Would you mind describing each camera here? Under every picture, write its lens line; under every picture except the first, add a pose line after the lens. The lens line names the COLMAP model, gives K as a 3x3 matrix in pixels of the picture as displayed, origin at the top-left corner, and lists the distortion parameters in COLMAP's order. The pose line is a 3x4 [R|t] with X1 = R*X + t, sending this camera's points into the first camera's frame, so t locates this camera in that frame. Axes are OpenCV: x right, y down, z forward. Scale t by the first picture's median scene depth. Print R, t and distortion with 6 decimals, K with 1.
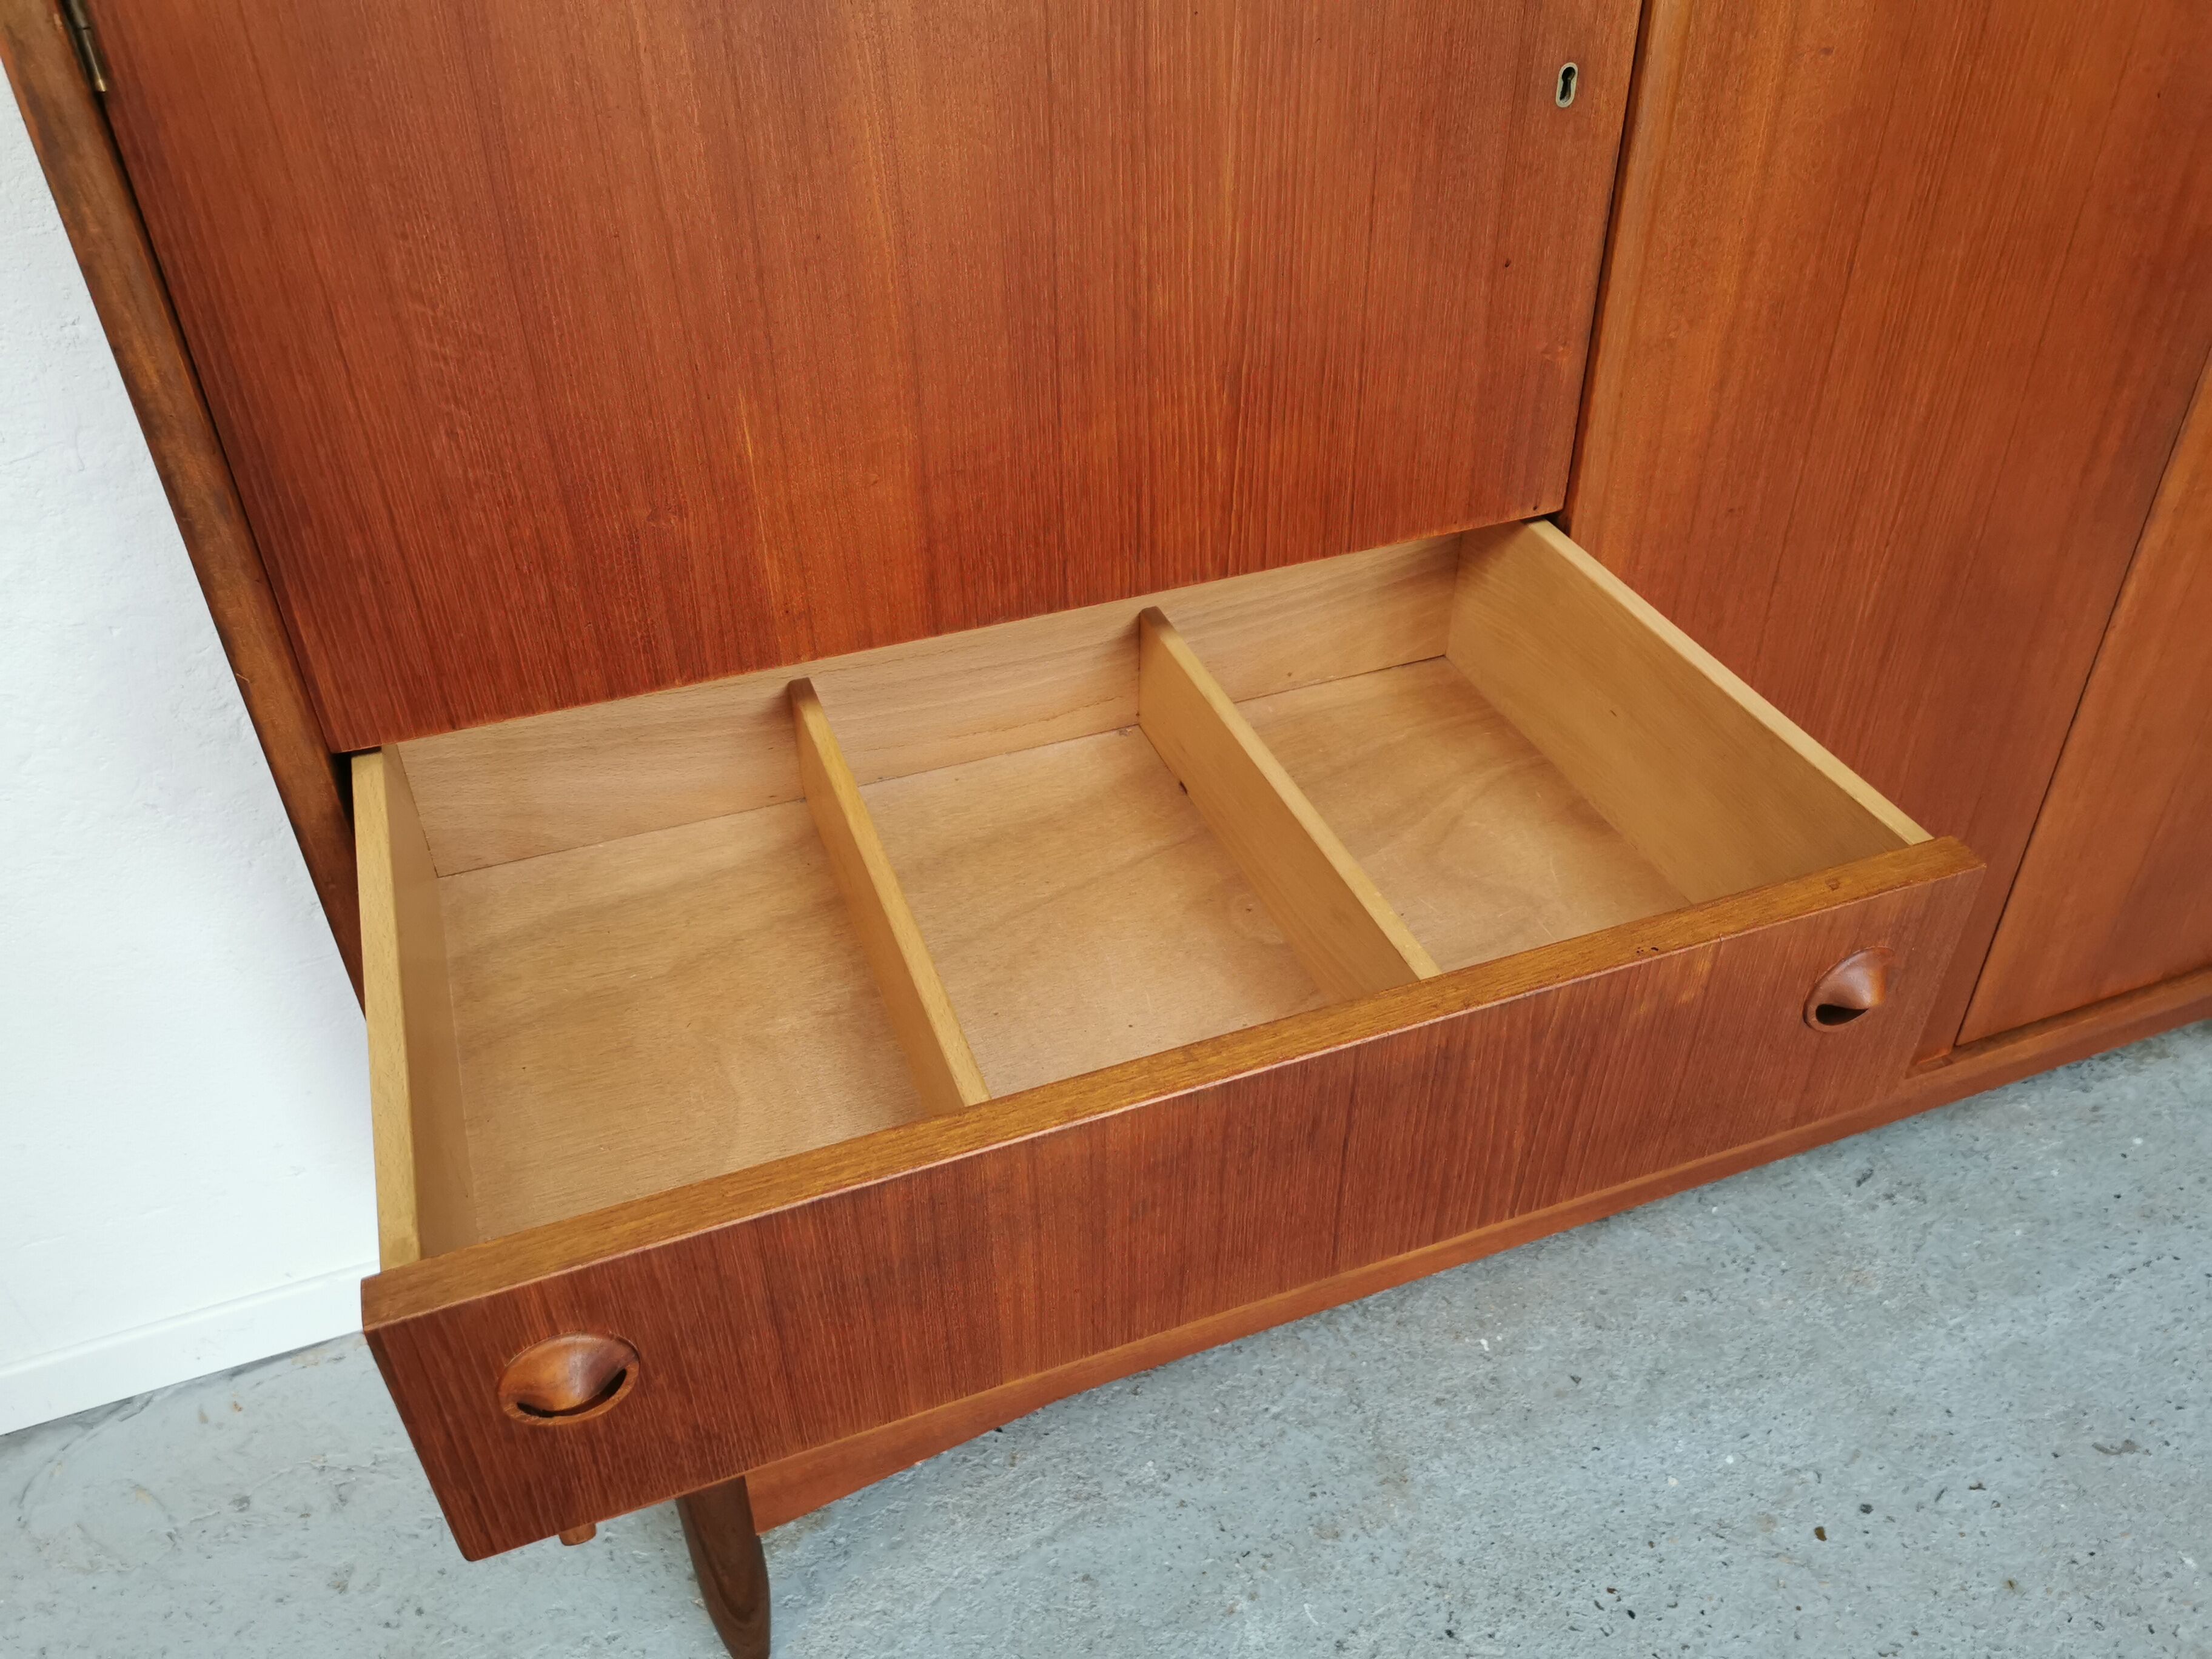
lens RADIAL K [[1709.4, 0, 1108.6], [0, 1709.4, 827.0], [0, 0, 1]] dist [0.064224, -0.069467]
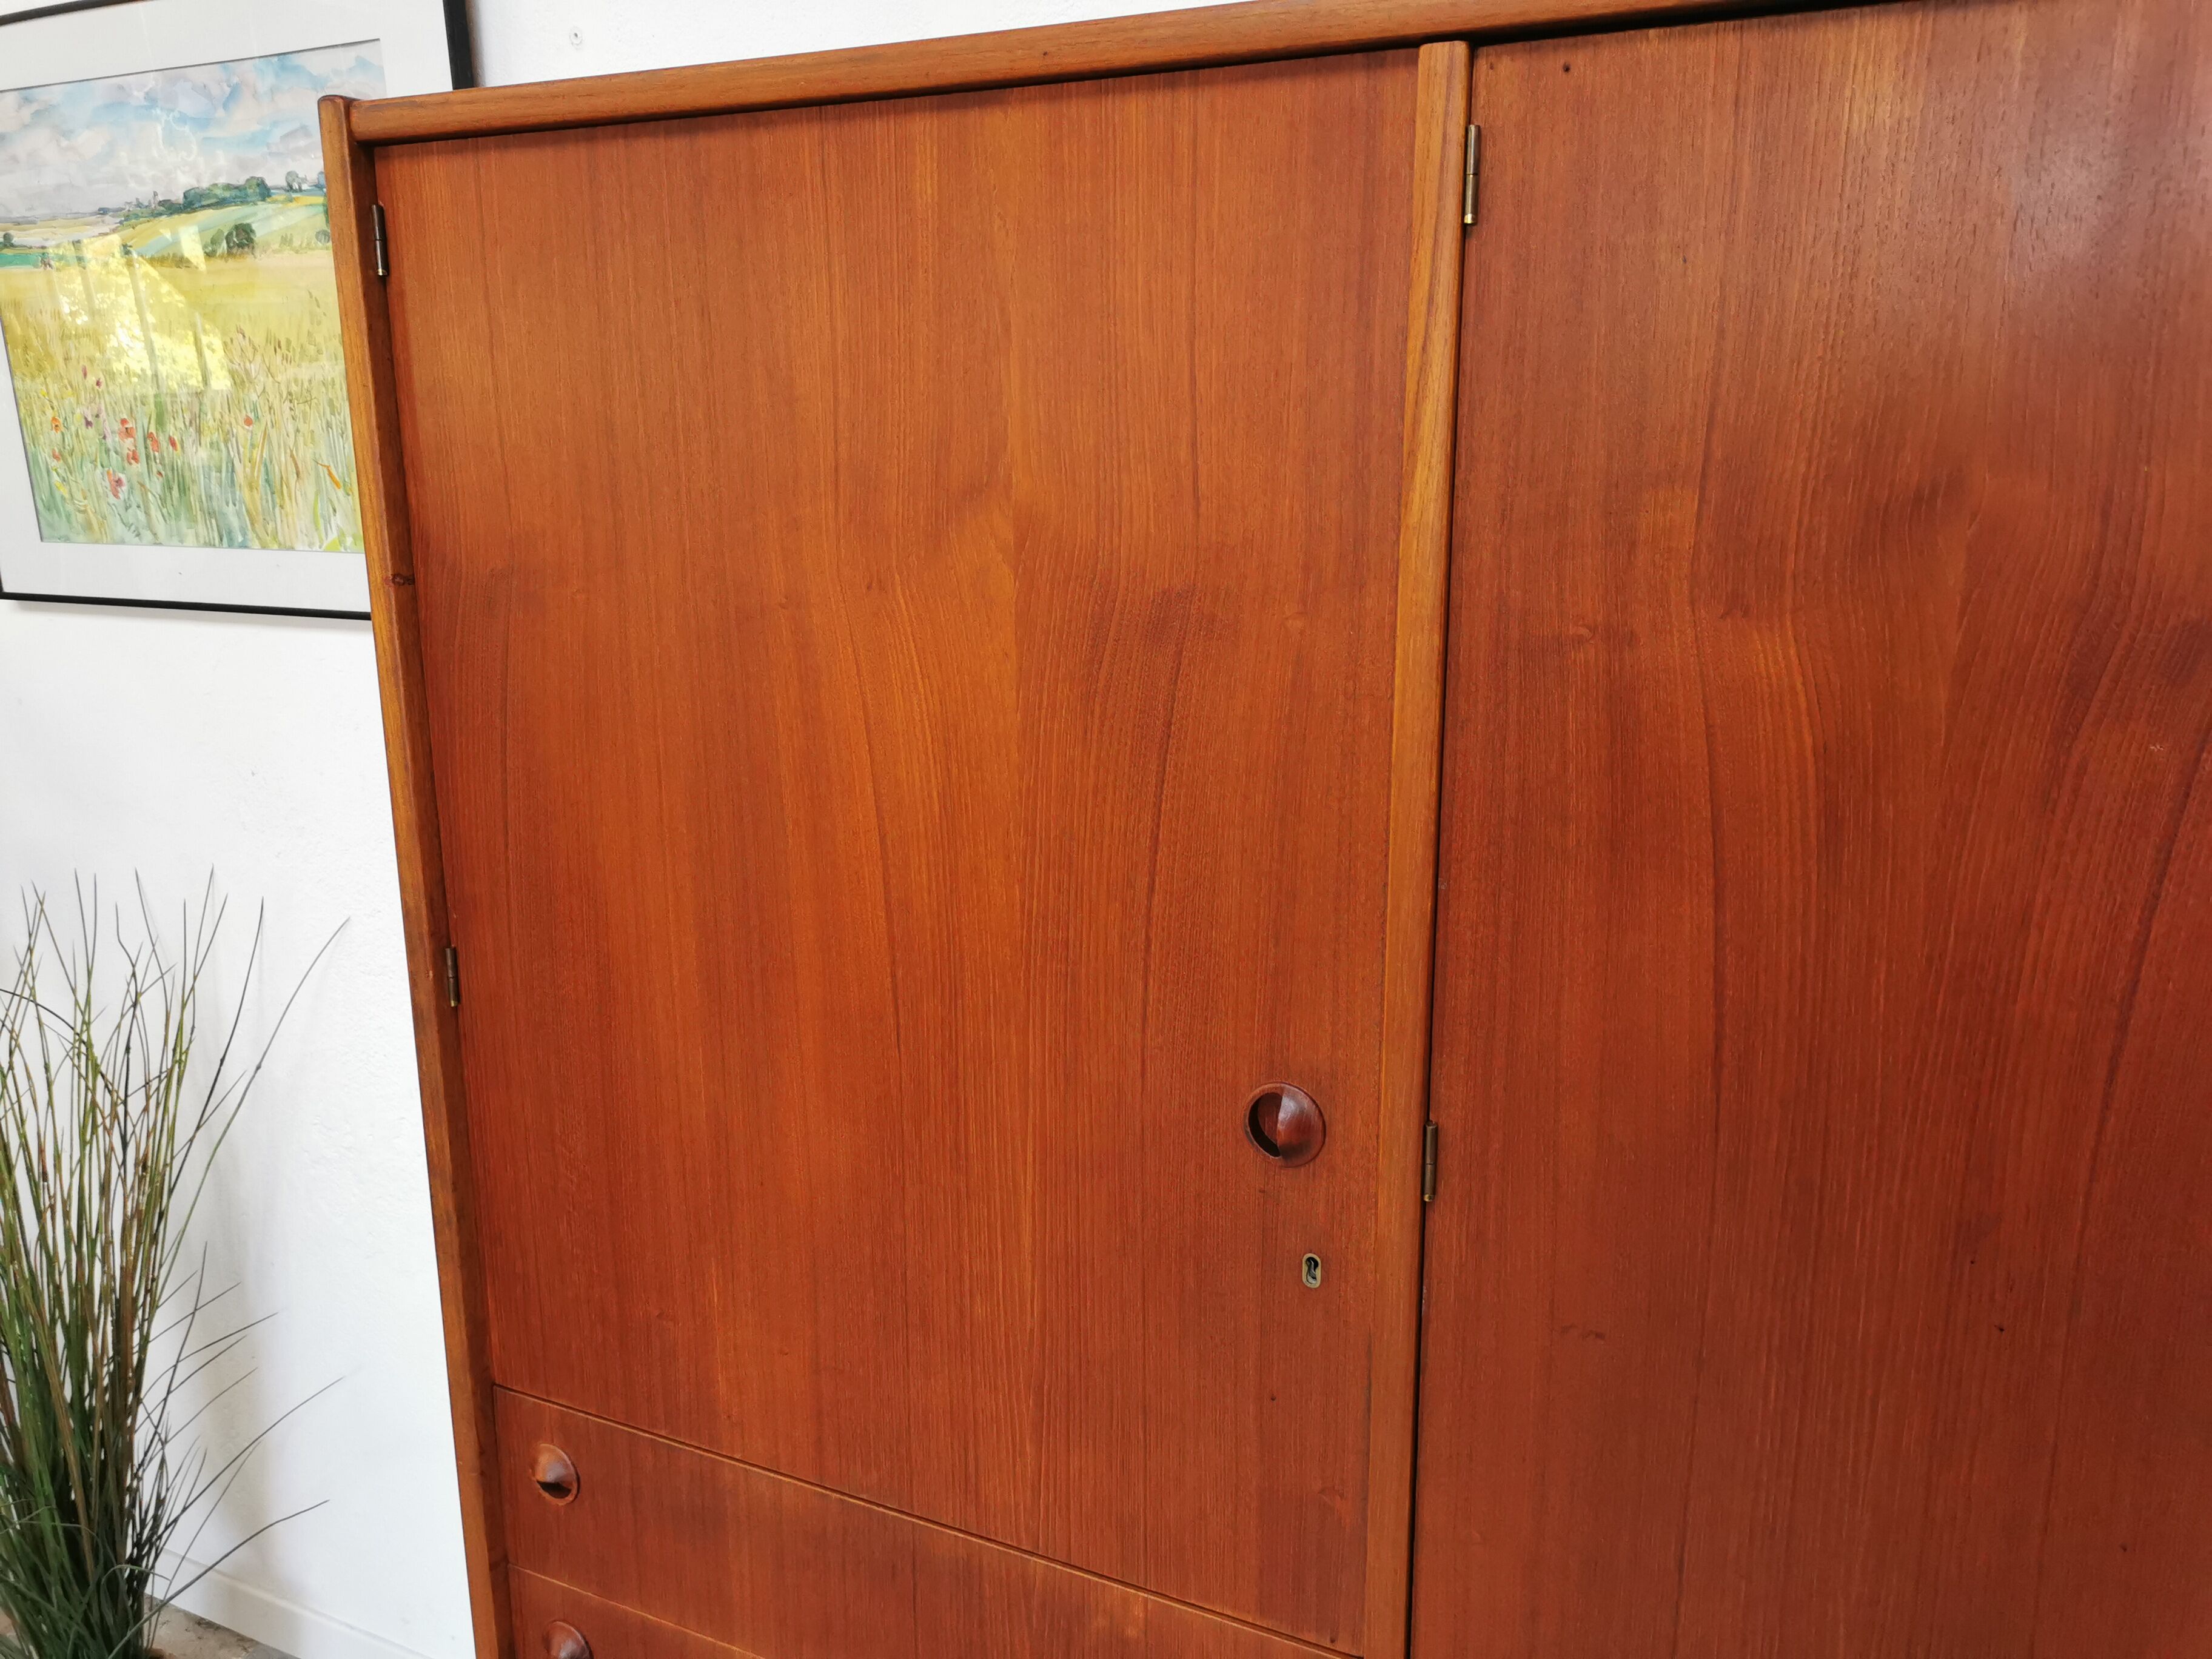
lens RADIAL K [[1722.7, 0, 1101.7], [0, 1722.7, 833.0], [0, 0, 1]] dist [0.056607, -0.060011]
pose [[0.684221, 0.187064, -0.704875, 0.541983], [-0.438893, 0.877534, -0.193148, -0.237618], [0.582421, 0.441521, 0.682529, 0.011837]]
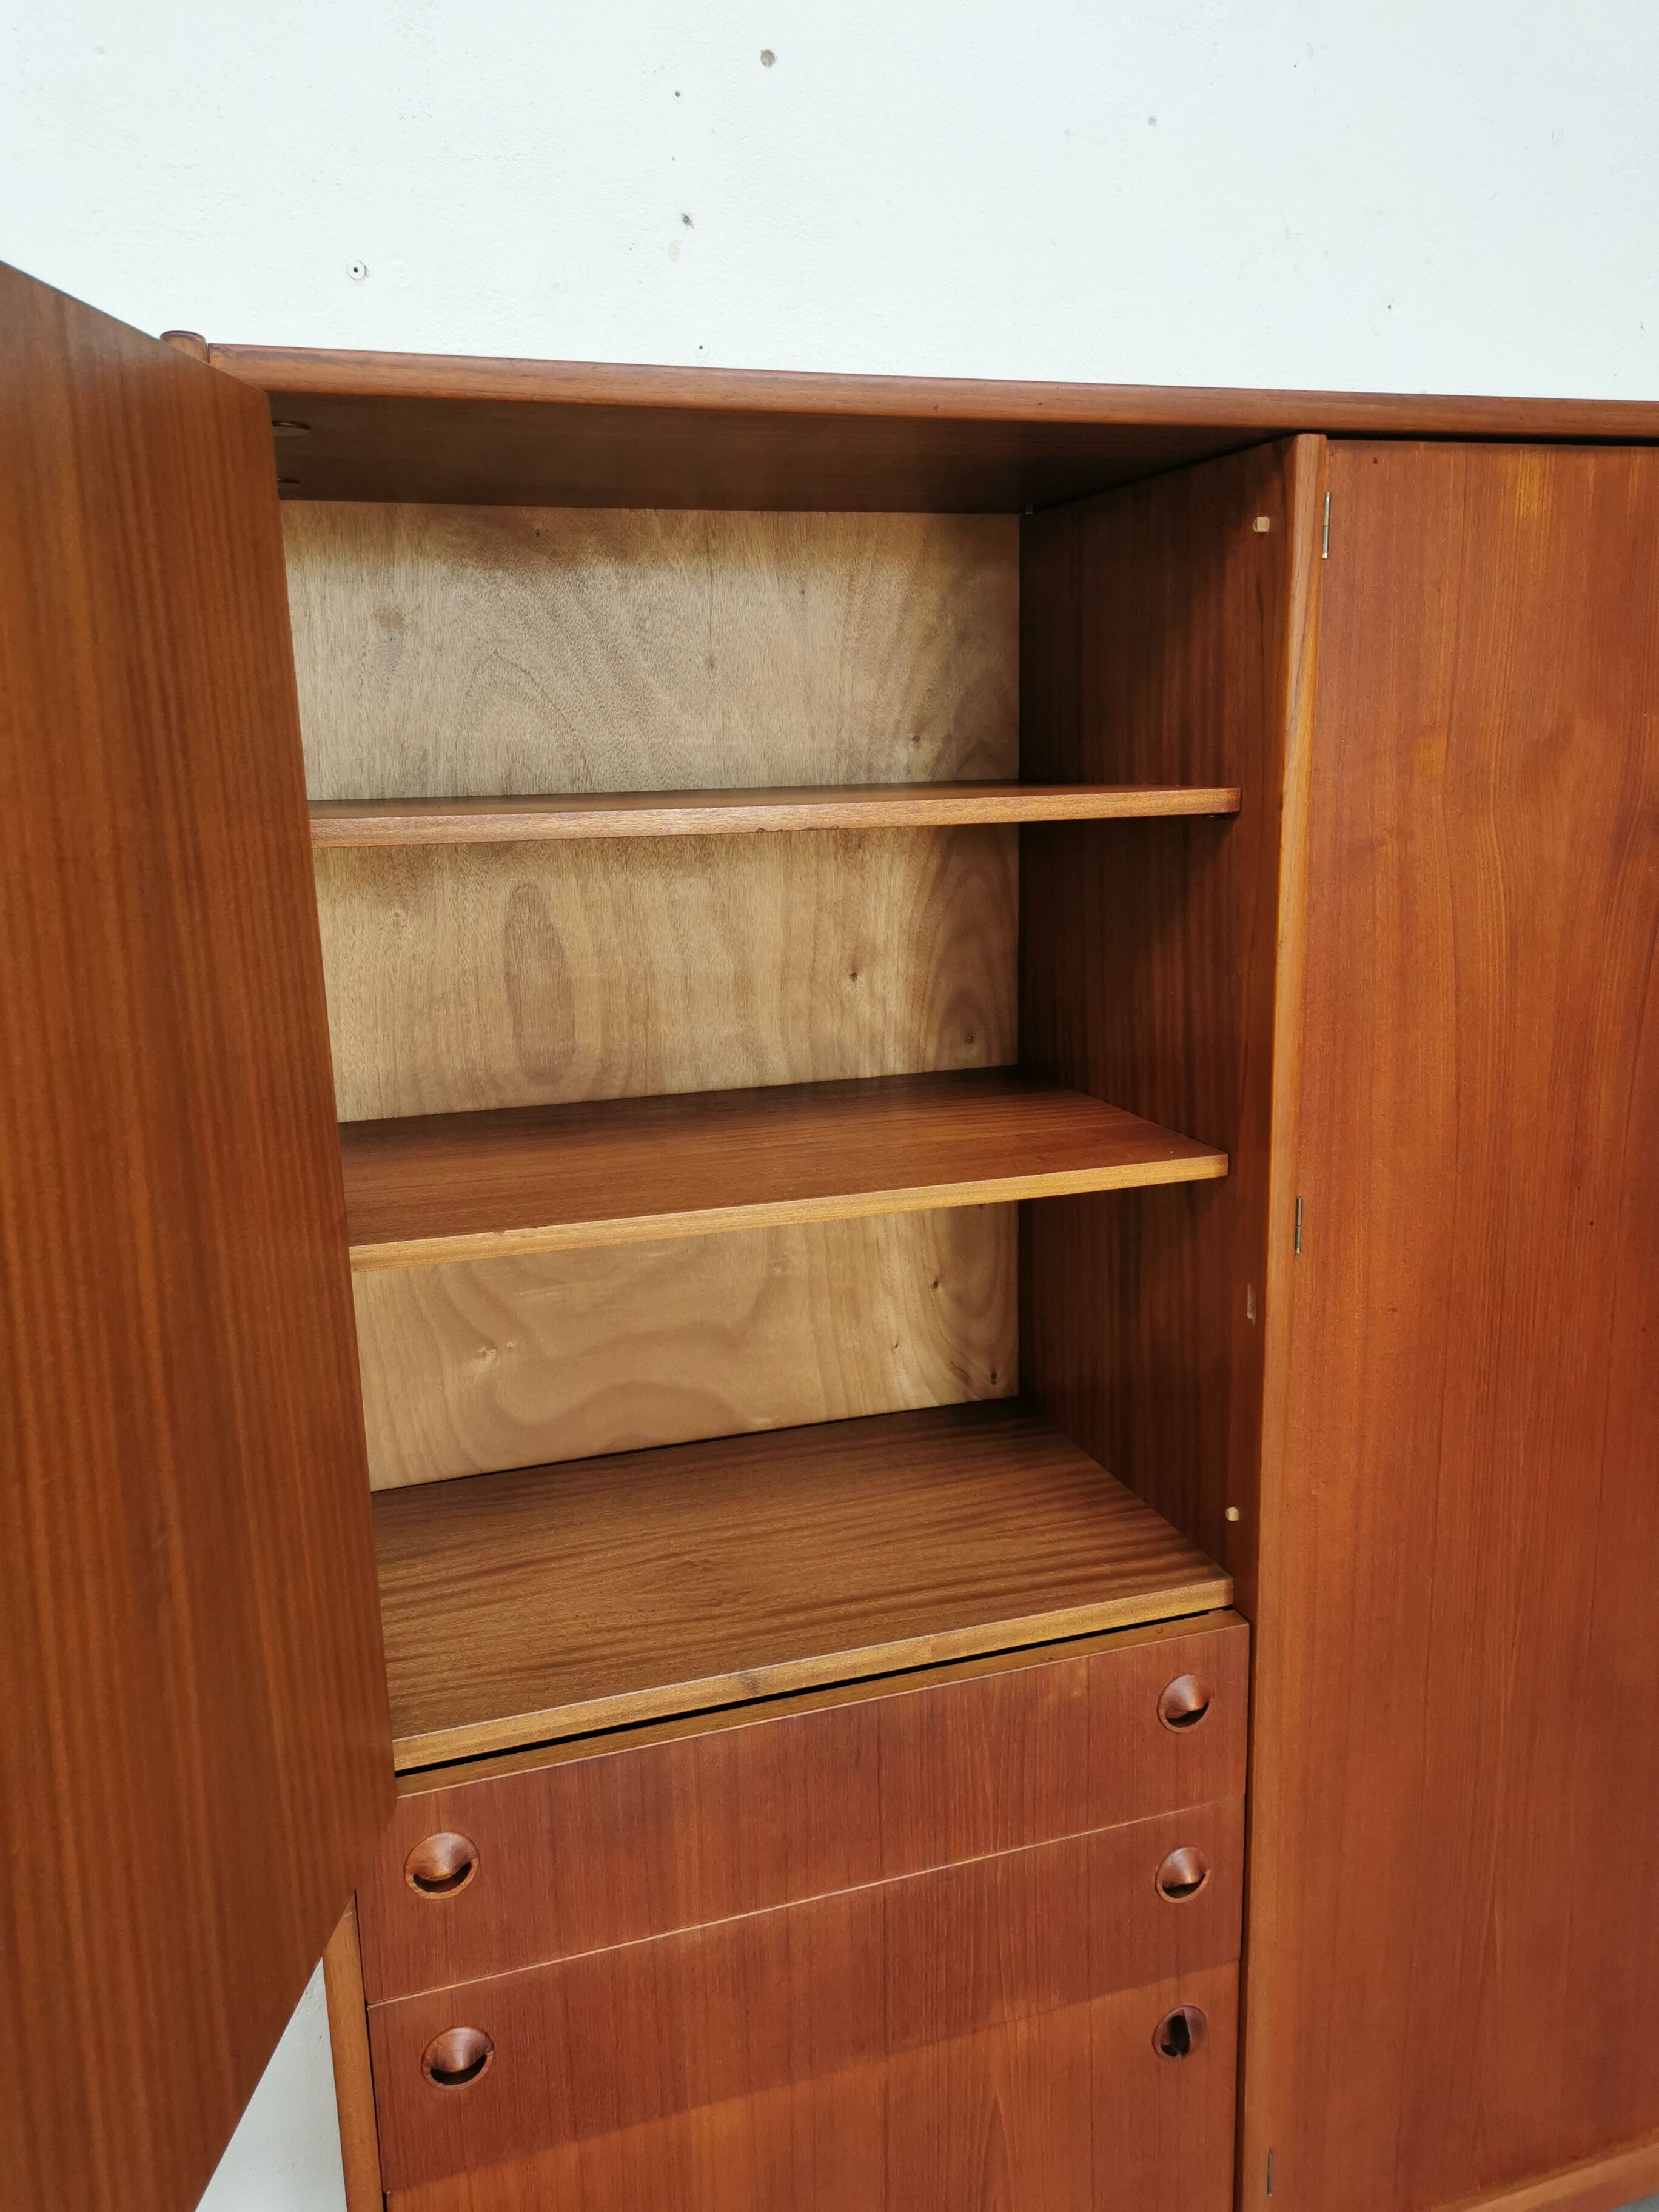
lens RADIAL K [[1688.5, 0, 825.6], [0, 1688.5, 1105.9], [0, 0, 1]] dist [0.064674, -0.063950]
pose [[0.999204, 0.006115, -0.039431, -0.009843], [-0.021464, 0.915414, -0.401941, -0.006660], [0.033638, 0.402467, 0.914816, -0.262473]]
